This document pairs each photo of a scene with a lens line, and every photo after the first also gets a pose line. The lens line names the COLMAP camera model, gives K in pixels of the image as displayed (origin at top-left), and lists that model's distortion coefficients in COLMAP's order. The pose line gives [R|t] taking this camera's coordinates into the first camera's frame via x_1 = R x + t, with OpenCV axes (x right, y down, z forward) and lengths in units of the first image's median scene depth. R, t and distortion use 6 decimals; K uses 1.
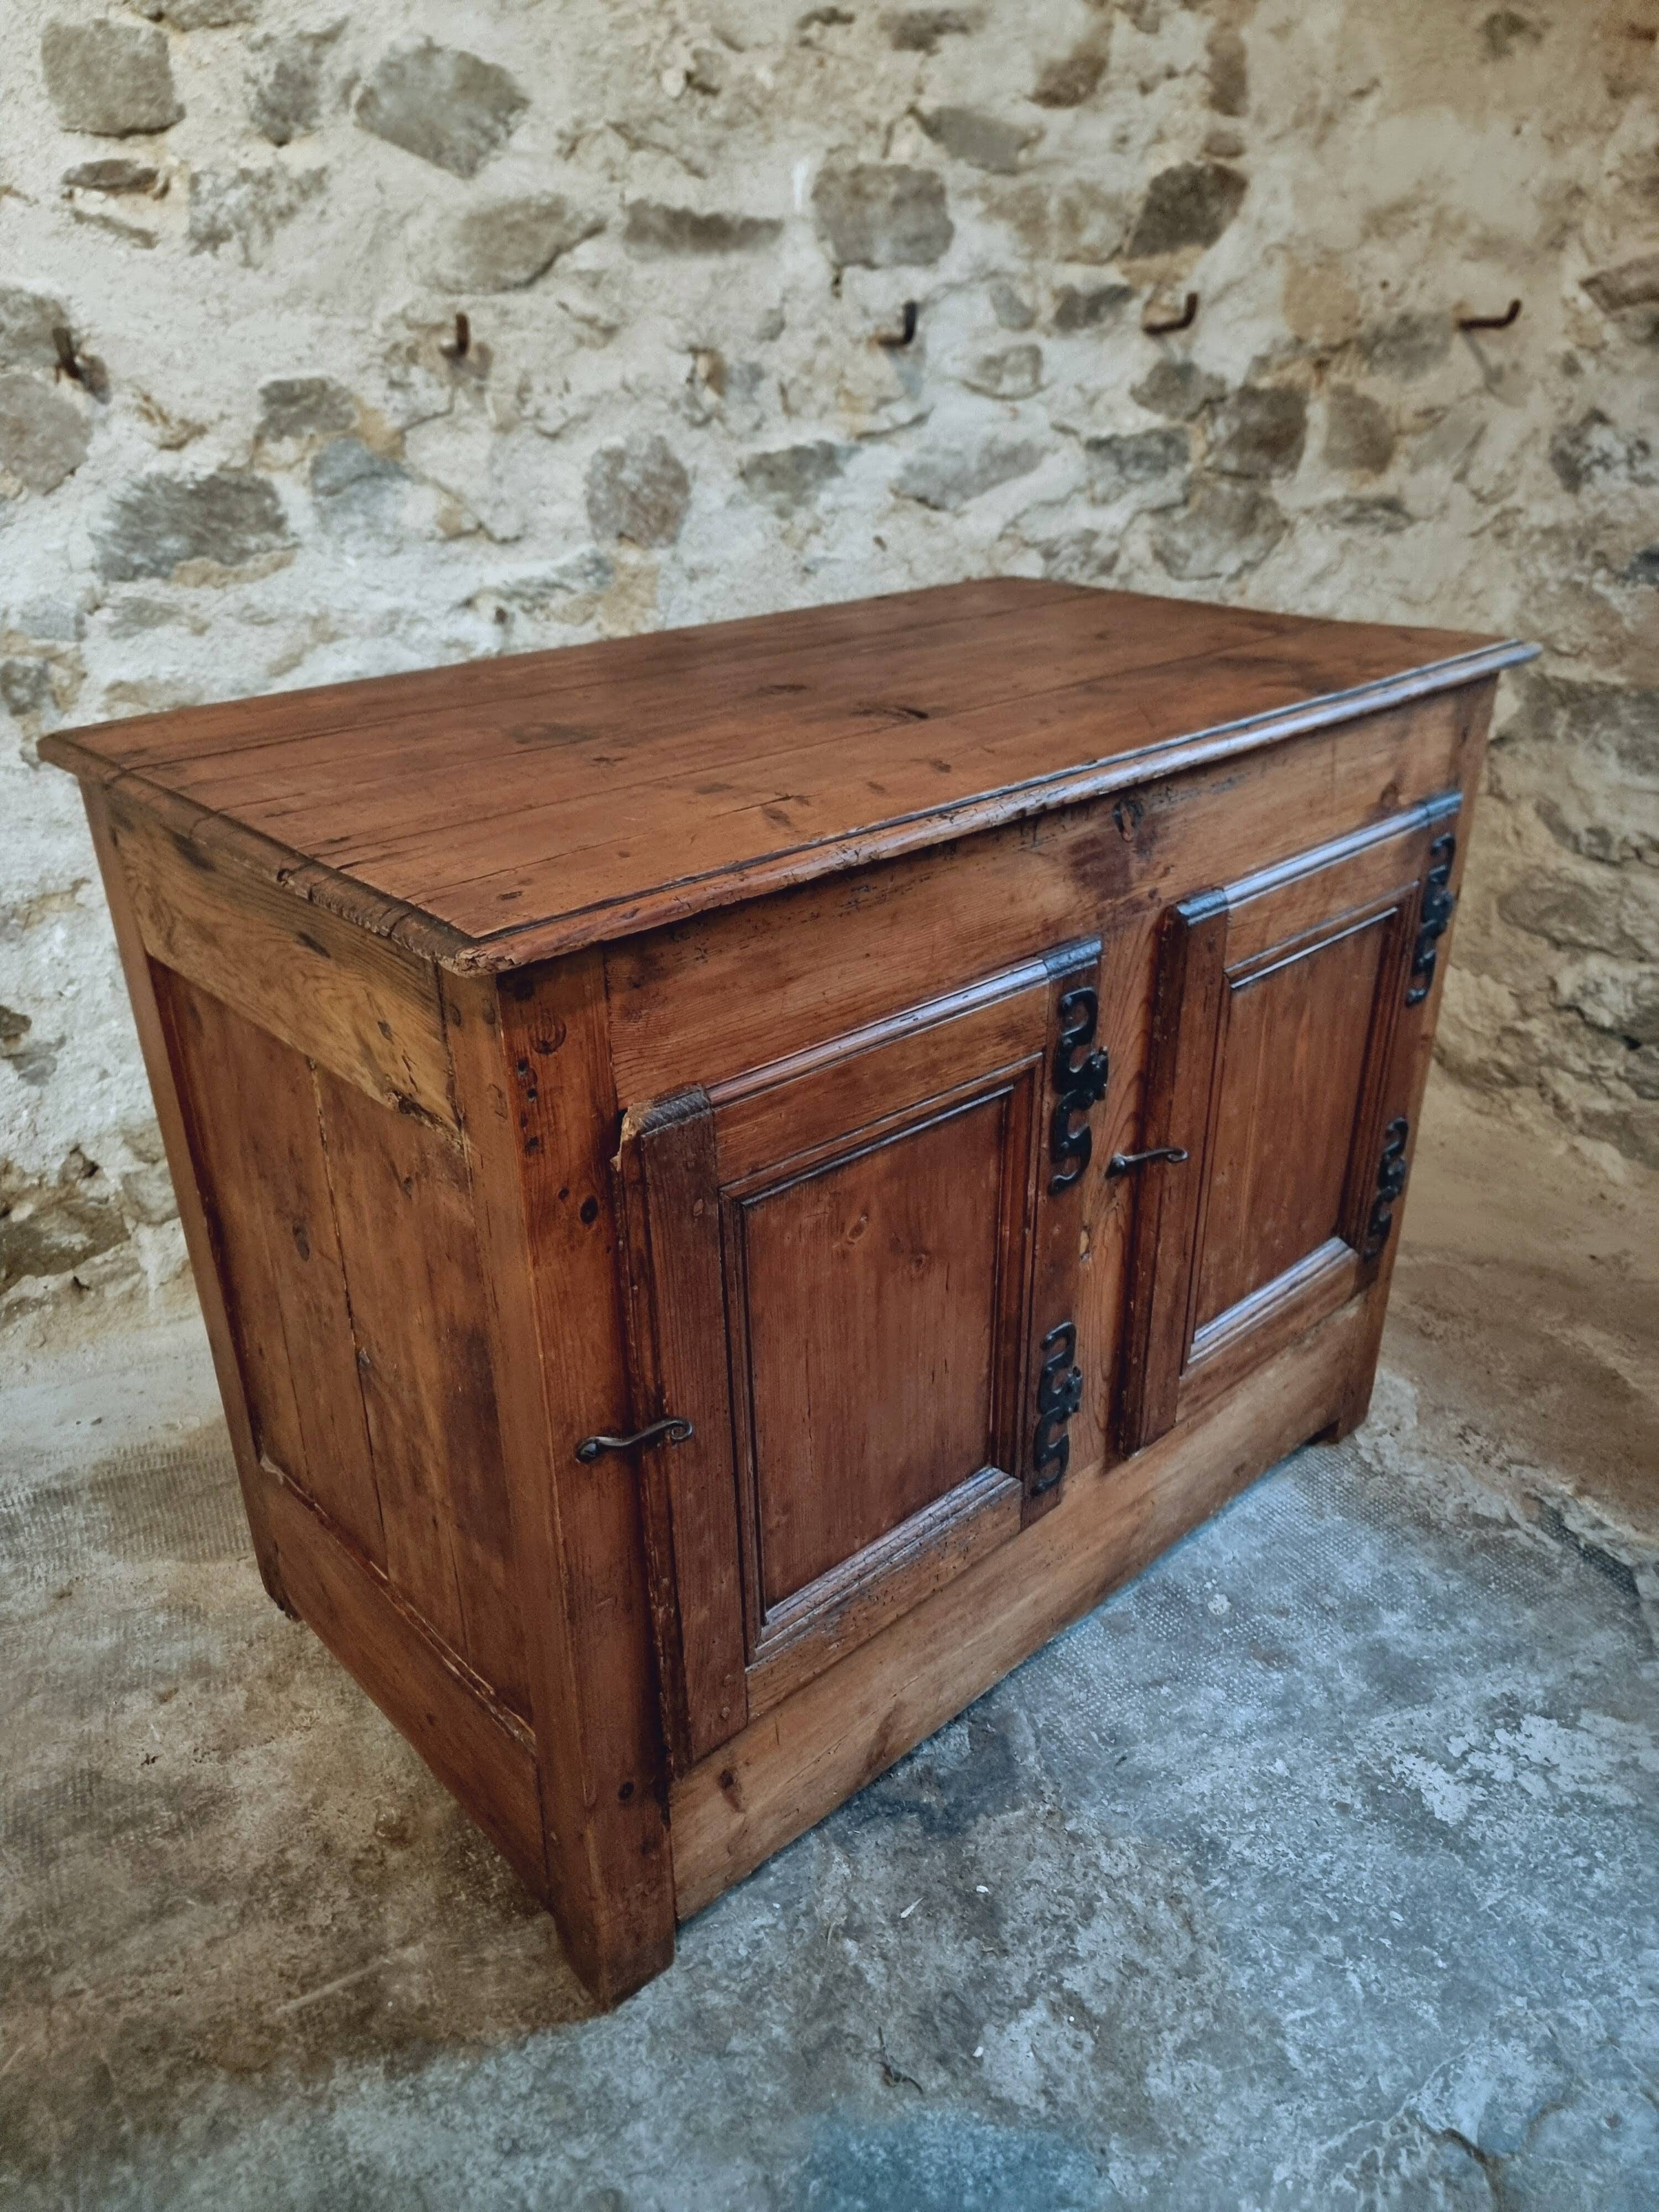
lens RADIAL K [[1541.4, 0, 799.9], [0, 1541.4, 1123.2], [0, 0, 1]] dist [0.060878, -0.063733]
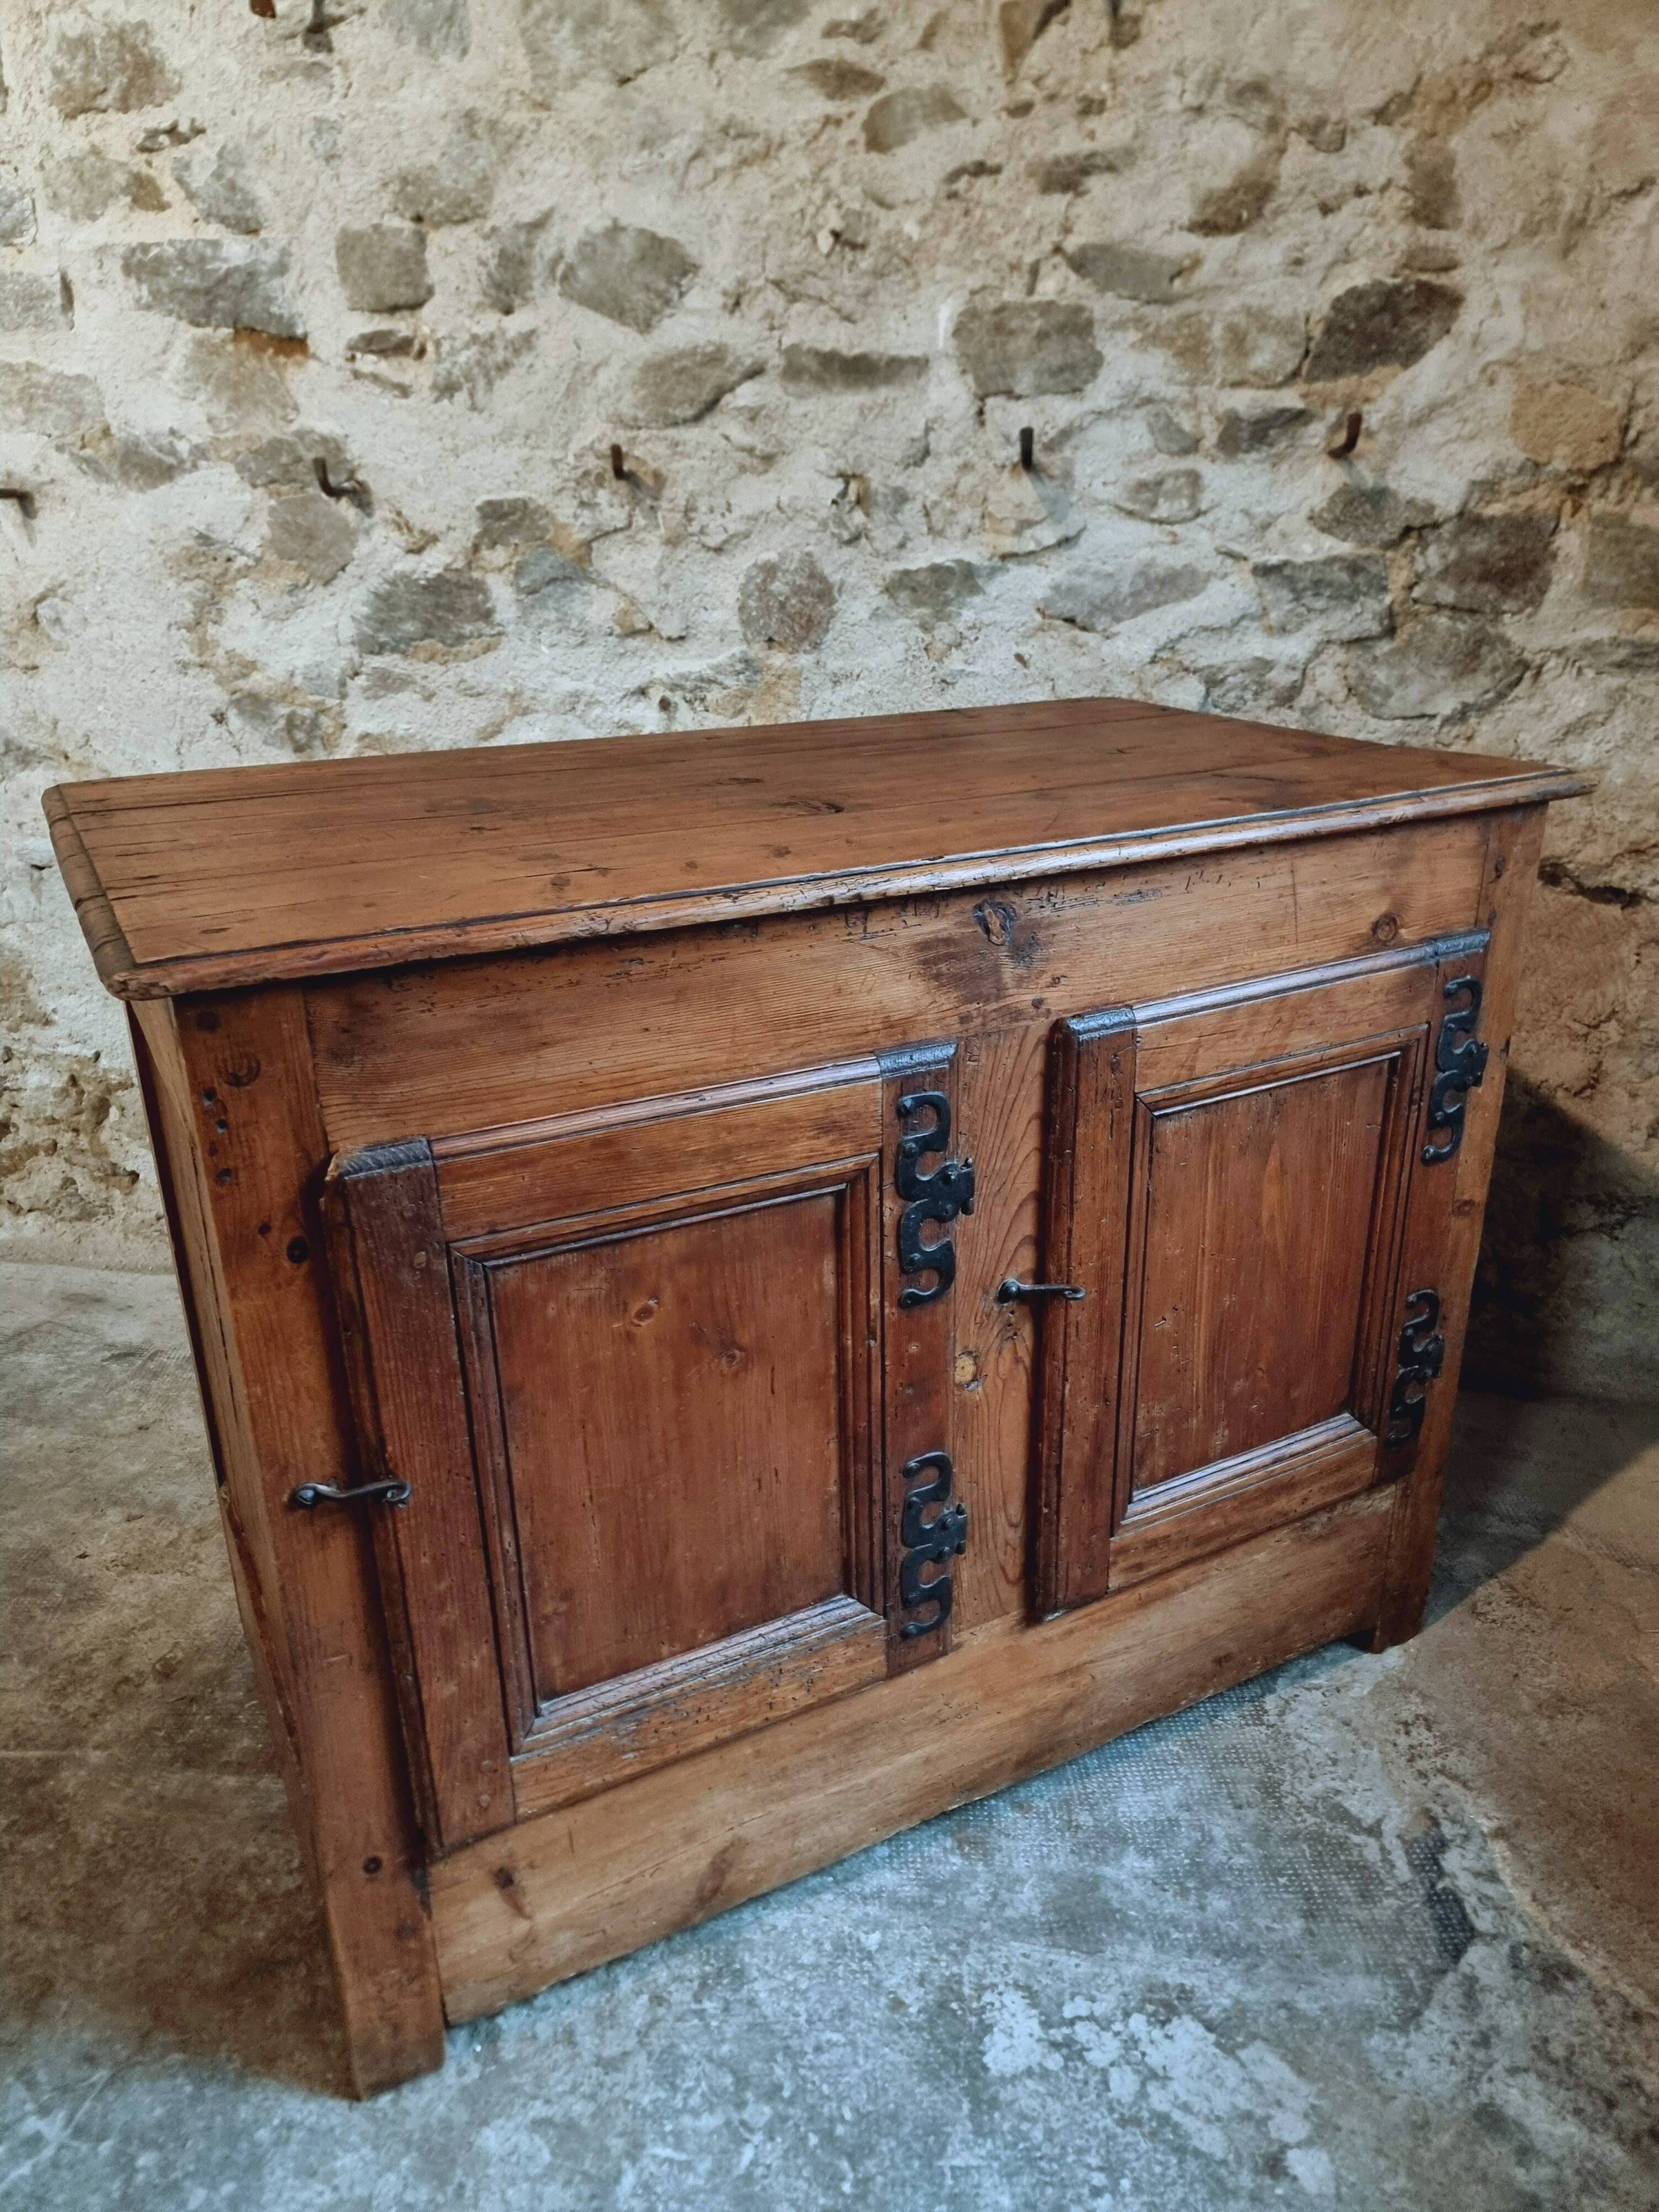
lens RADIAL K [[1535.8, 0, 830.6], [0, 1535.8, 1129.1], [0, 0, 1]] dist [0.058553, -0.056198]
pose [[0.871450, 0.183994, -0.454666, 0.518686], [-0.221651, 0.974652, -0.030413, -0.017042], [0.437545, 0.127281, 0.890143, 0.093988]]
